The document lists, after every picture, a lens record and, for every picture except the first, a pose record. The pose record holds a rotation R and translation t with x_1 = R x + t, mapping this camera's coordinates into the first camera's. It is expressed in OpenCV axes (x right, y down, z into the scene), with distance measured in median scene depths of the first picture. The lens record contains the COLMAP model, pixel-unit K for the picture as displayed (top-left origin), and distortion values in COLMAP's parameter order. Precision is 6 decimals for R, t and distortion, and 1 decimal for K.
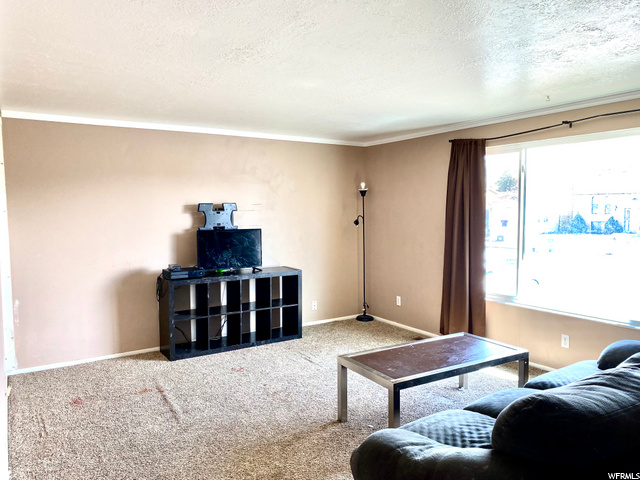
lens RADIAL K [[492.5, 0, 320.0], [0, 492.5, 240.0], [0, 0, 1]] dist [0.085404, -0.165785]
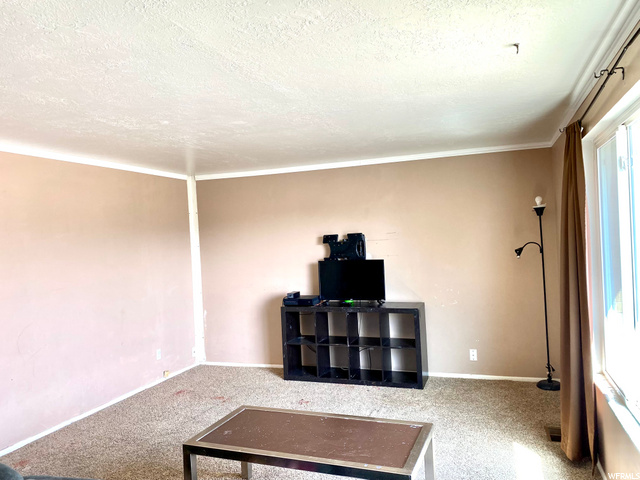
lens RADIAL K [[492.5, 0, 320.0], [0, 492.5, 240.0], [0, 0, 1]] dist [0.085404, -0.165785]
pose [[0.598216, -0.014300, -0.801207, 0.597074], [-0.011866, 0.999573, -0.026700, -0.036076], [0.801247, 0.025479, 0.597791, 0.376505]]
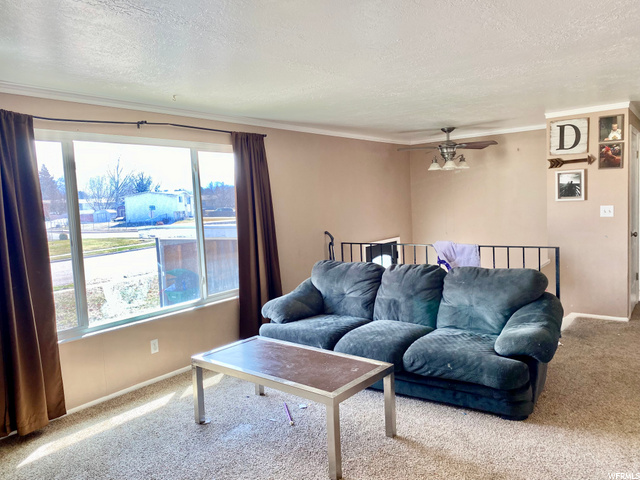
lens RADIAL K [[492.5, 0, 320.0], [0, 492.5, 240.0], [0, 0, 1]] dist [0.085404, -0.165785]
pose [[-0.343524, -0.052772, 0.937660, -0.447337], [0.110252, 0.989250, 0.096068, -0.052676], [-0.932650, 0.136381, -0.334013, 0.847356]]
